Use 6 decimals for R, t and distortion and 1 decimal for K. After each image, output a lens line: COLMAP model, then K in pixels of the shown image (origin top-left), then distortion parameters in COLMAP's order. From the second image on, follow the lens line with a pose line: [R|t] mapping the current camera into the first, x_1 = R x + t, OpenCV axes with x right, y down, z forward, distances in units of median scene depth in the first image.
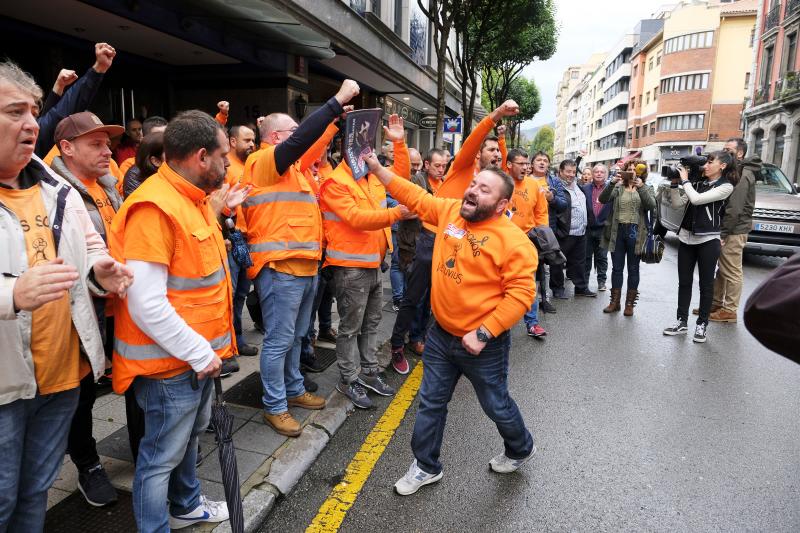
lens RADIAL K [[548.2, 0, 400.0], [0, 548.2, 266.5], [0, 0, 1]] dist [-0.035530, 0.039888]
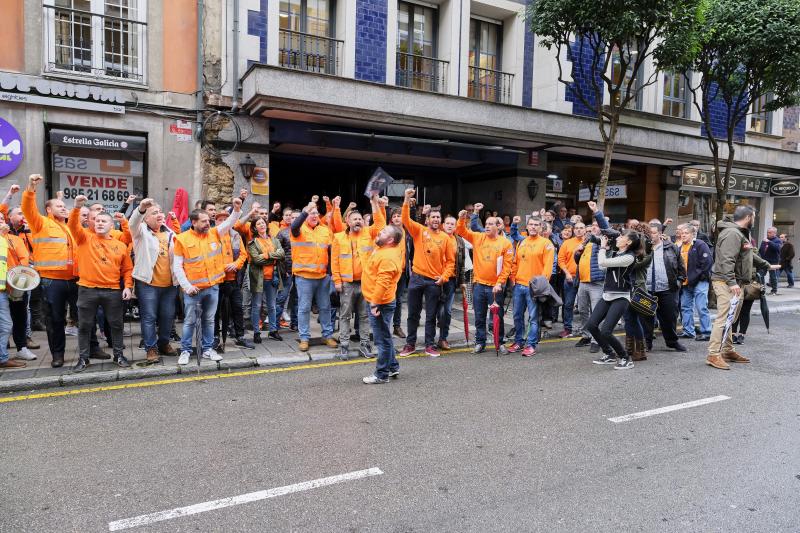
lens RADIAL K [[548.2, 0, 400.0], [0, 548.2, 266.5], [0, 0, 1]] dist [-0.035530, 0.039888]
pose [[0.668042, 0.046842, -0.742648, 0.299869], [-0.139915, 0.988123, -0.063534, 0.004898], [0.730851, 0.146351, 0.666662, -0.025667]]
